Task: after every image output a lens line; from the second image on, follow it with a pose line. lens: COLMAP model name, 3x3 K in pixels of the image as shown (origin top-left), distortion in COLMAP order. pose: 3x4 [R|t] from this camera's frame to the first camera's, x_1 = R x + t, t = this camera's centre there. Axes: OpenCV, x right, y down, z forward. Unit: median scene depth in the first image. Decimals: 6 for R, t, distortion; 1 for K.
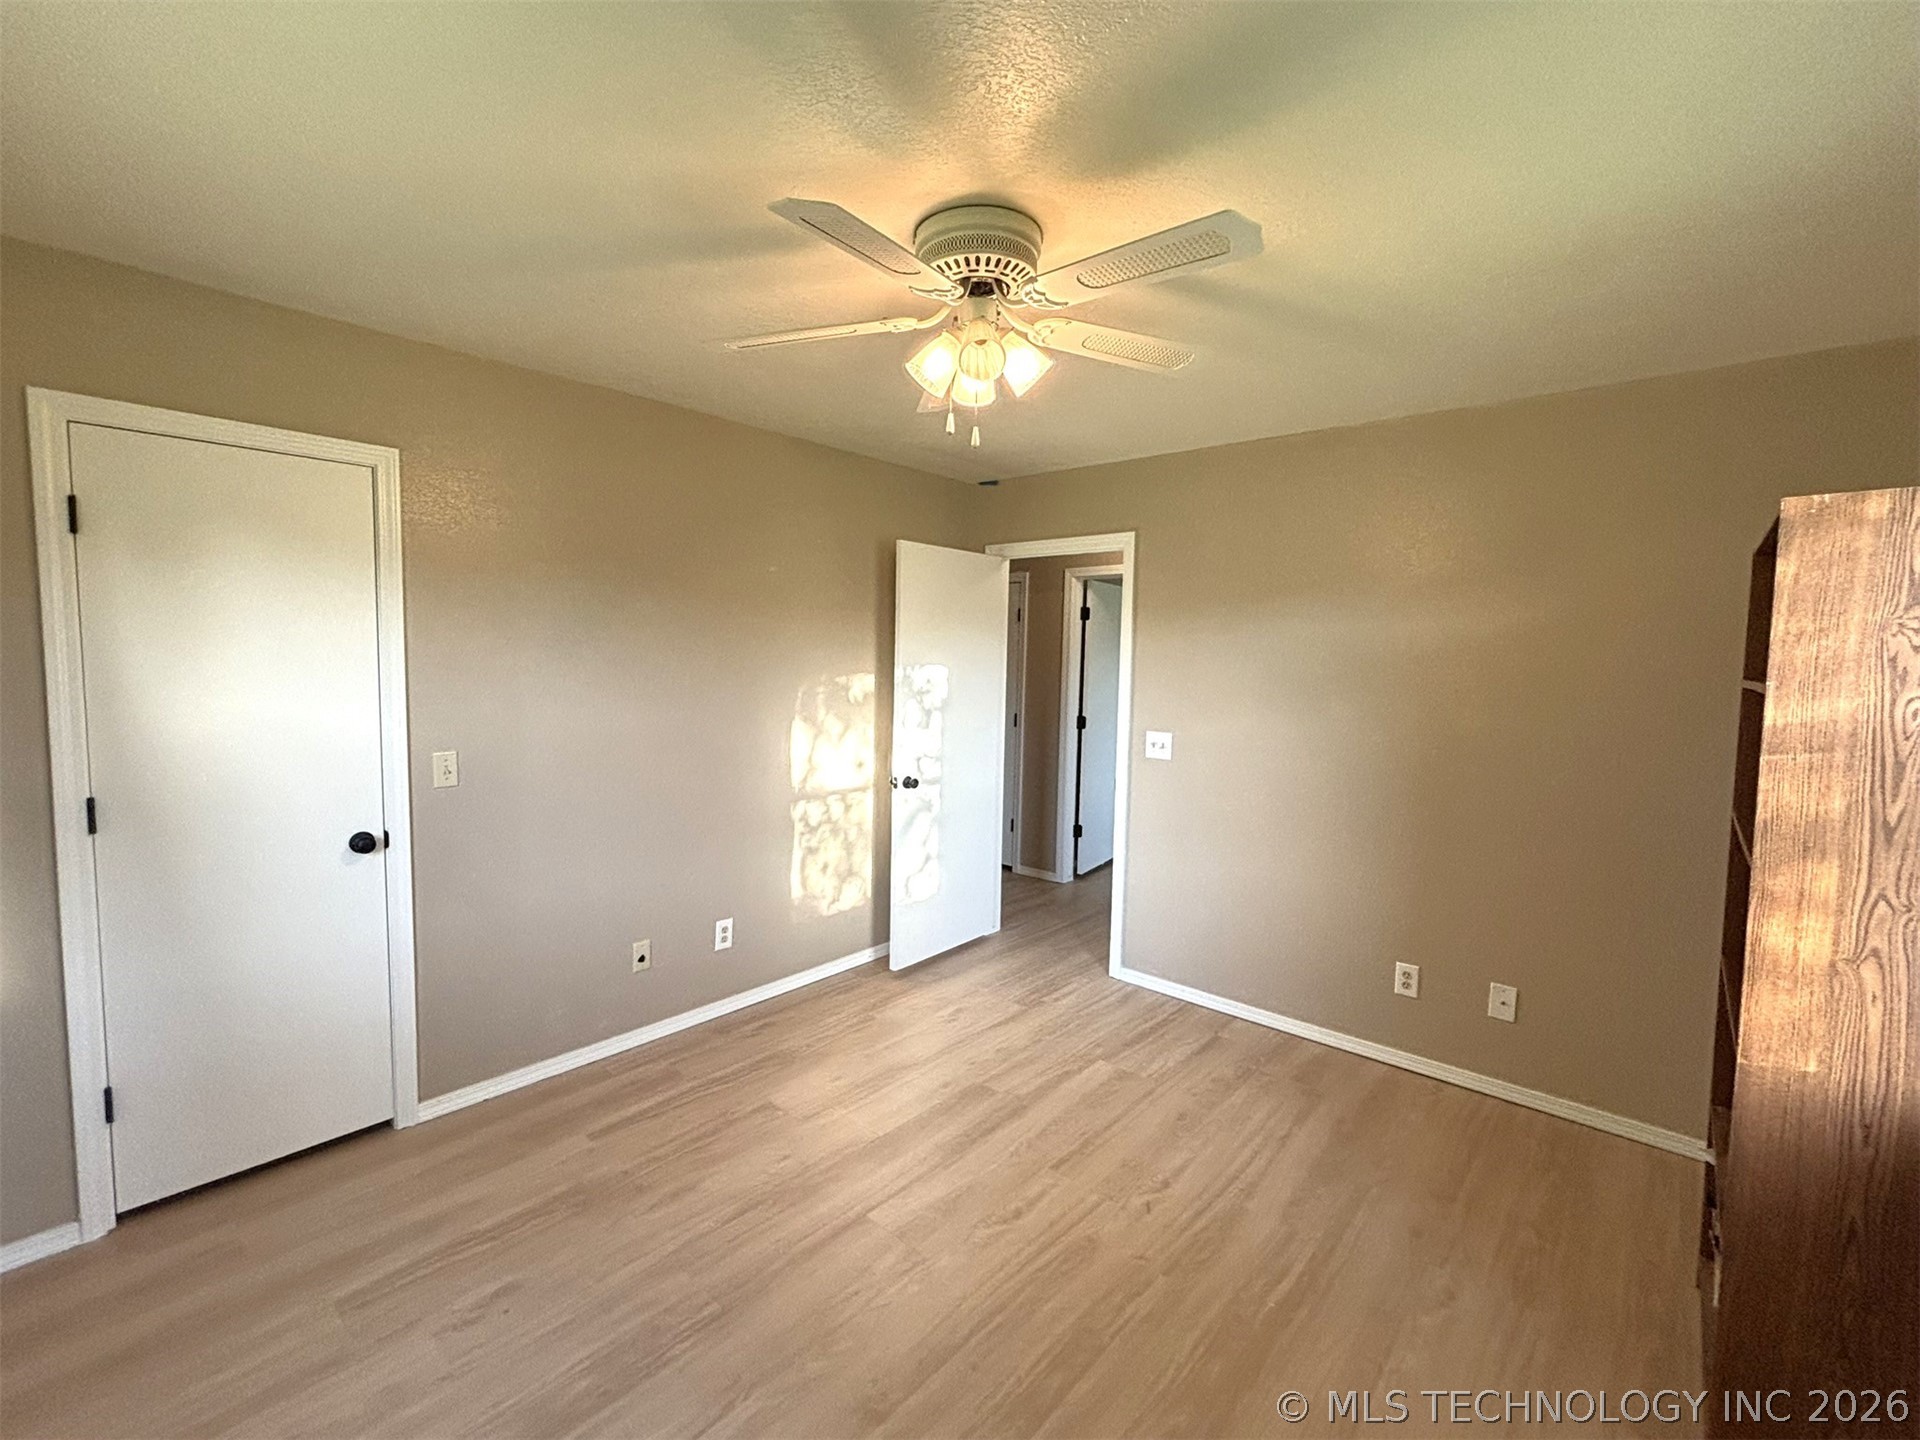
lens RADIAL K [[834.5, 0, 960.0], [0, 834.5, 720.0], [0, 0, 1]] dist [0.010741, 0.000747]
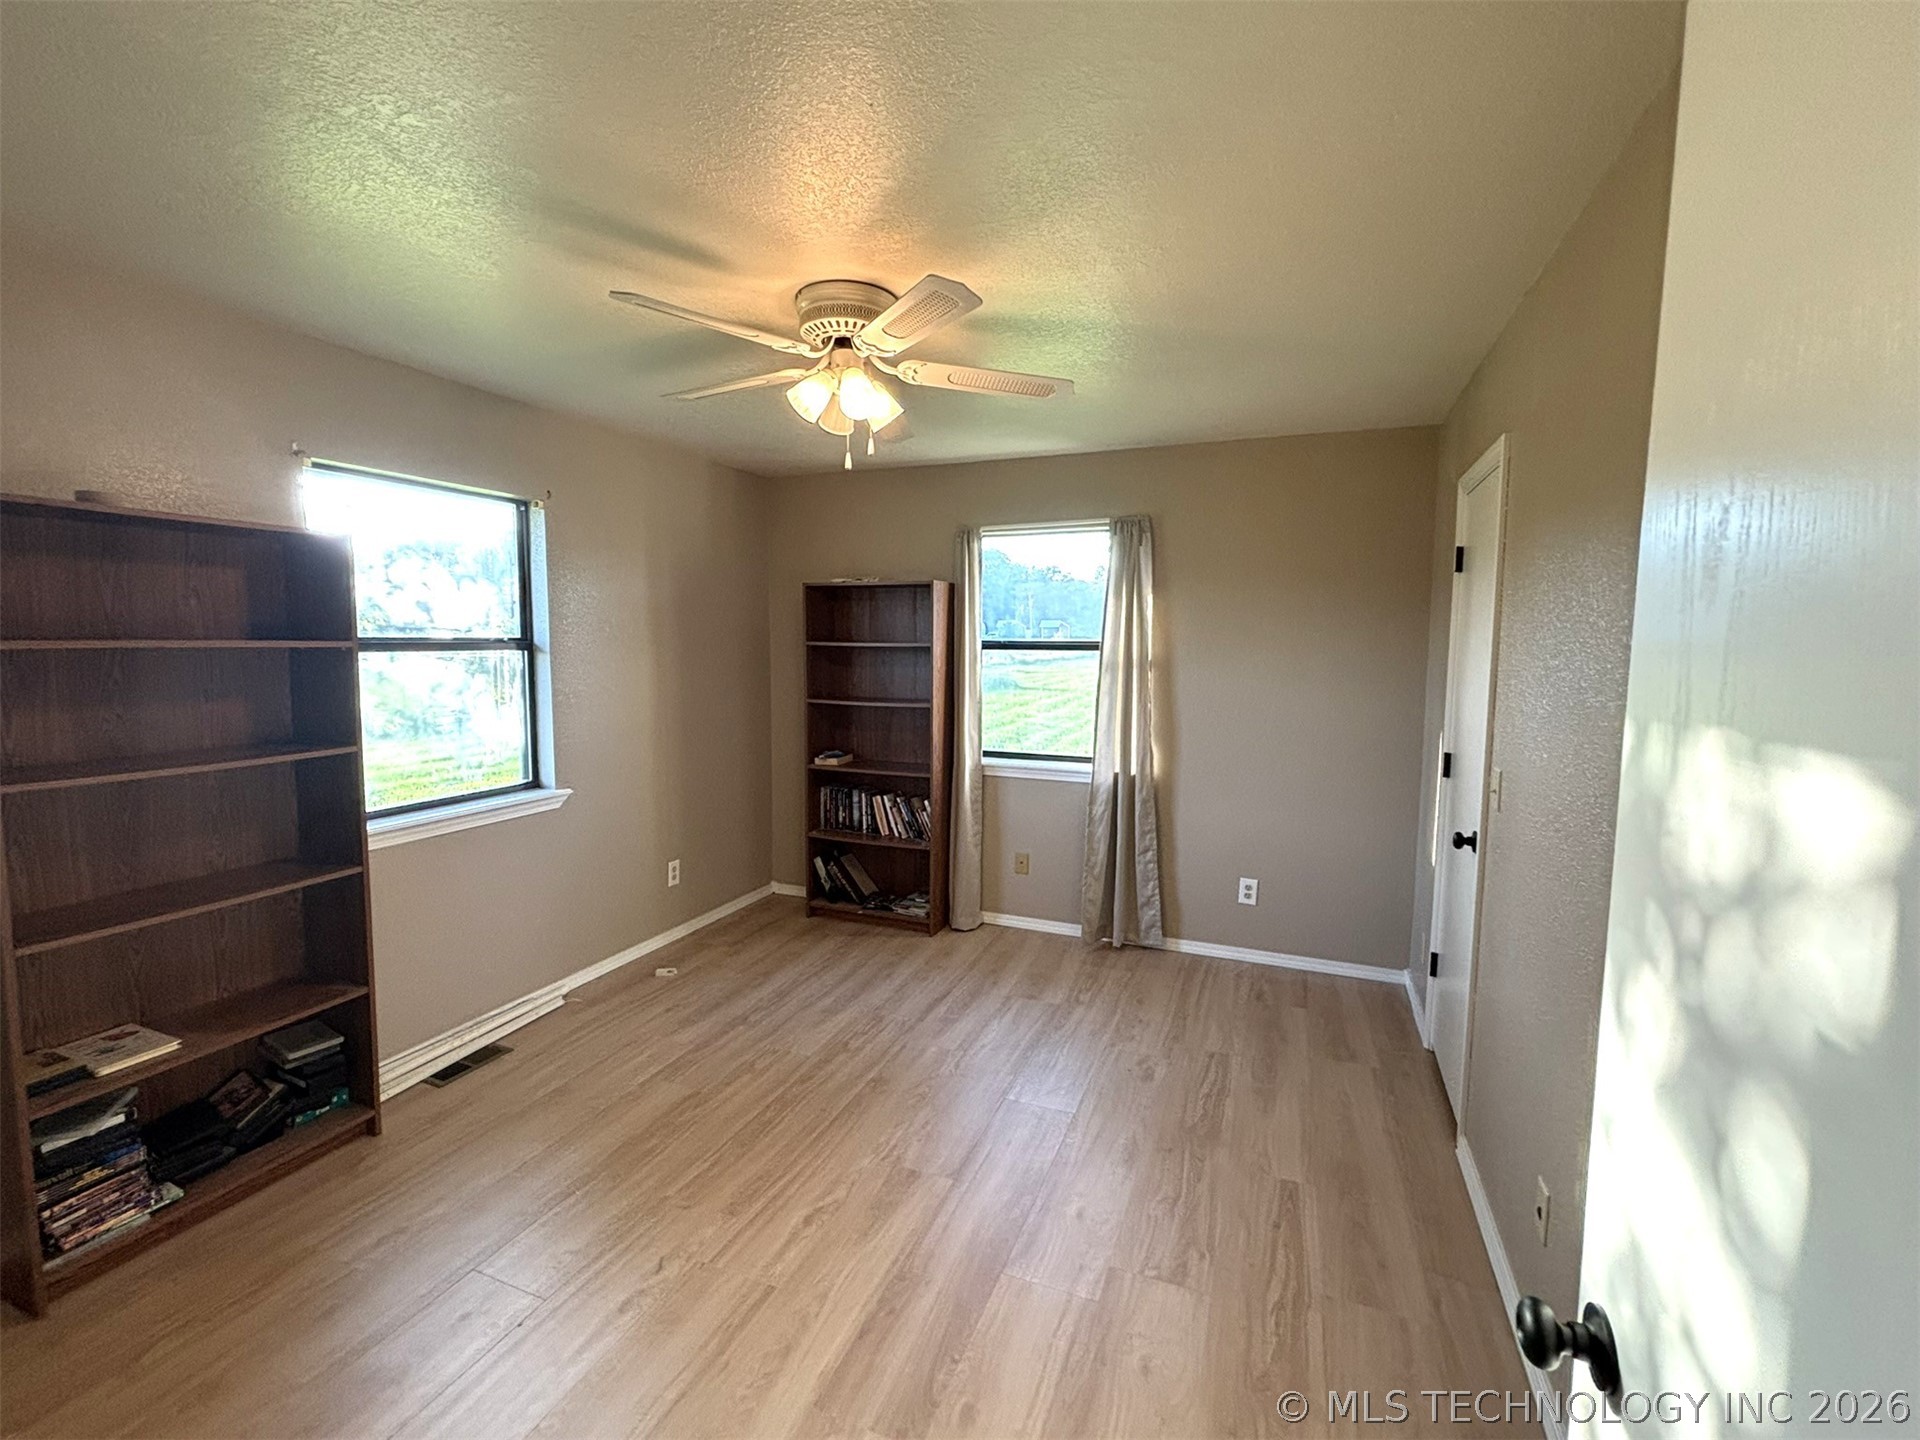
lens RADIAL K [[834.5, 0, 960.0], [0, 834.5, 720.0], [0, 0, 1]] dist [0.010741, 0.000747]
pose [[-0.946032, 0.003256, -0.324056, 0.224594], [-0.052950, 0.984959, 0.164474, -0.151230], [0.319718, 0.172757, -0.931631, 1.945648]]
